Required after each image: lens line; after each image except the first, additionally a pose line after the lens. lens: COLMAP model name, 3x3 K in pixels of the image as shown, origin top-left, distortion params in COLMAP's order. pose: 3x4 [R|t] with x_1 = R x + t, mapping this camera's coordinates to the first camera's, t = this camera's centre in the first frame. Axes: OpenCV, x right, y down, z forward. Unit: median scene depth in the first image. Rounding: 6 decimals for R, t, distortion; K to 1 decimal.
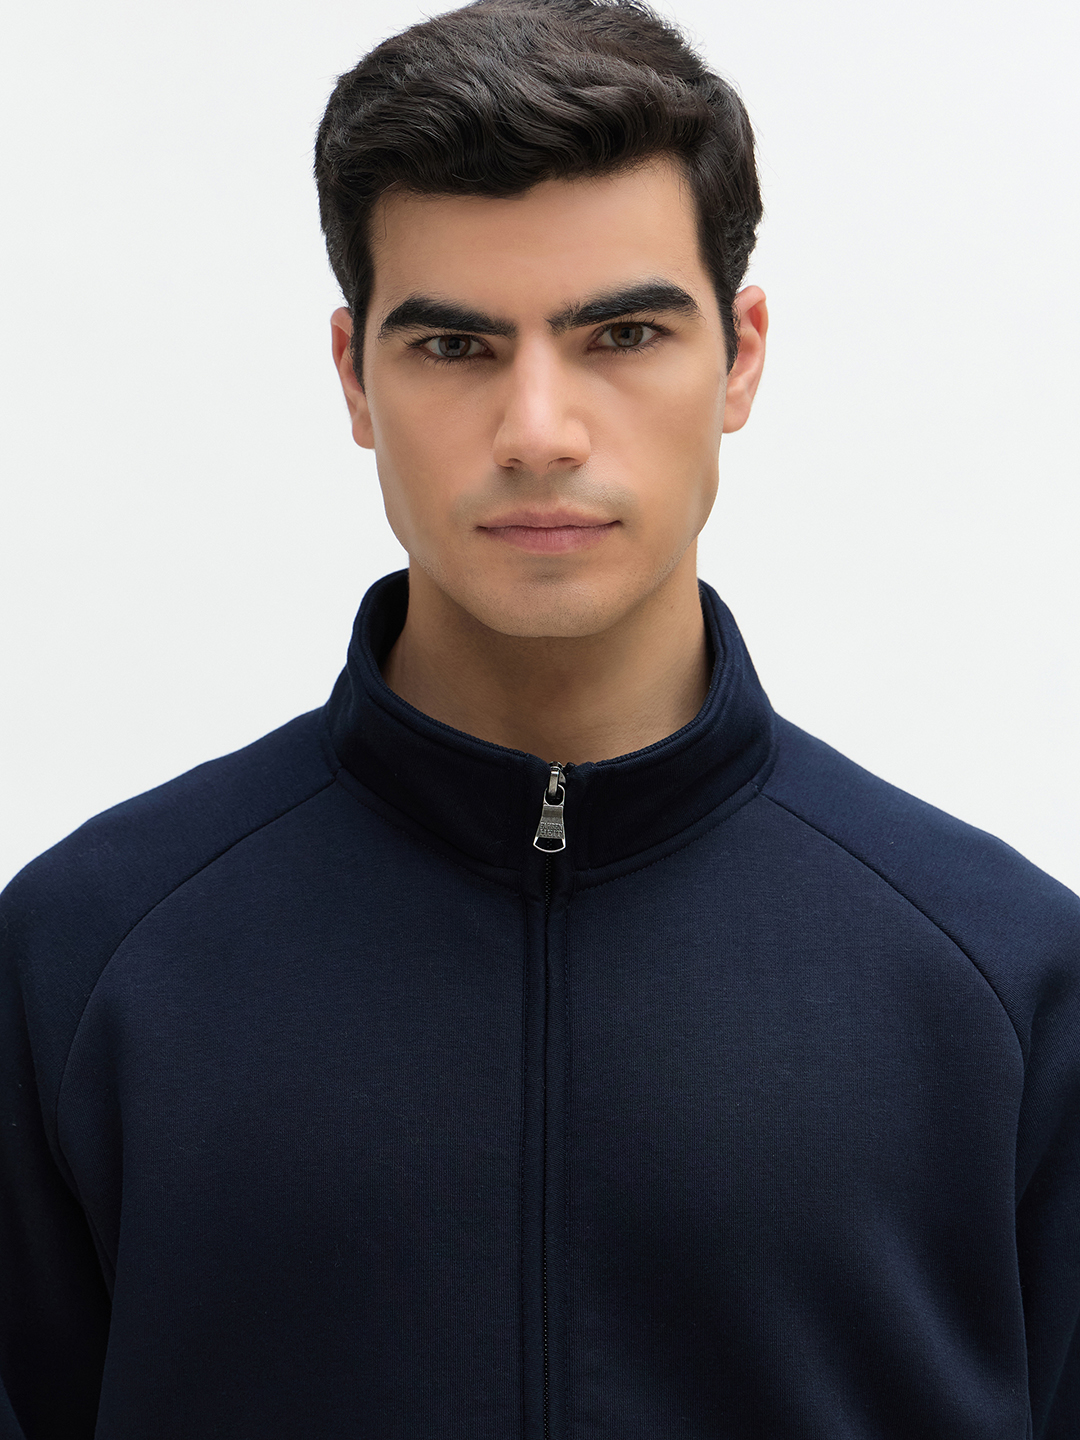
lens RADIAL K [[4293.5, 0, 540.0], [0, 4293.5, 720.0], [0, 0, 1]] dist [-0.003893, -0.162342]
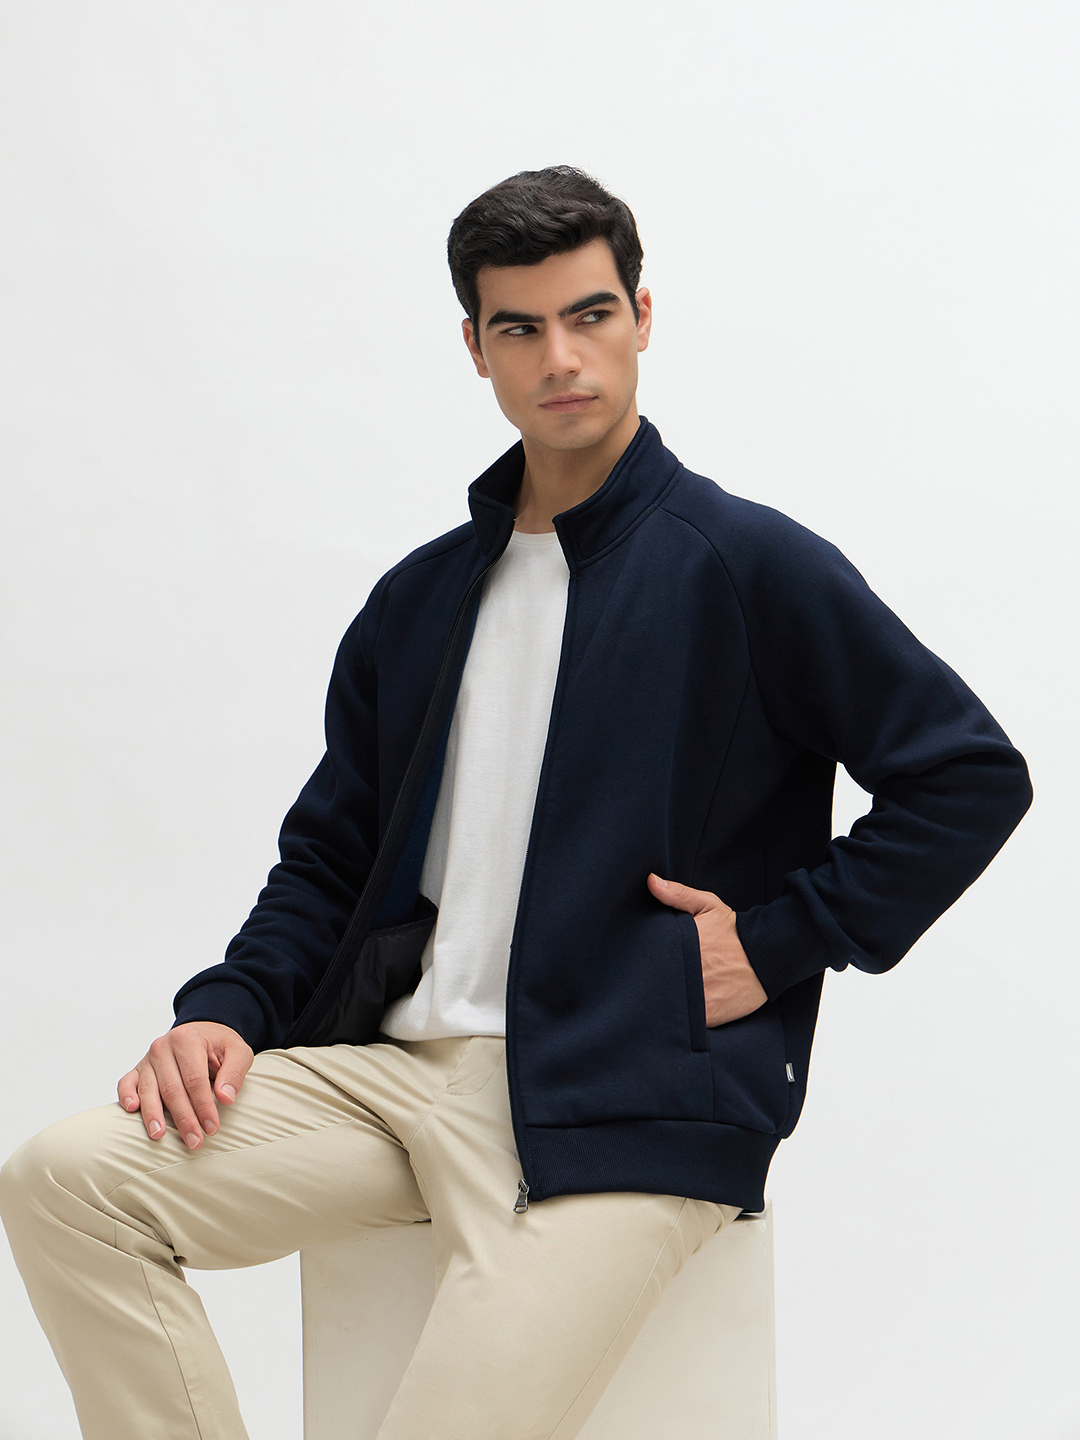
lens RADIAL K [[3707.7, 0, 540.0], [0, 3707.7, 720.0], [0, 0, 1]] dist [-0.058481, -0.136297]
pose [[0.992162, -0.124815, 0.006028, -0.047435], [0.124620, 0.991866, 0.025927, 0.072907], [-0.009215, -0.024973, 0.999646, -1.021528]]
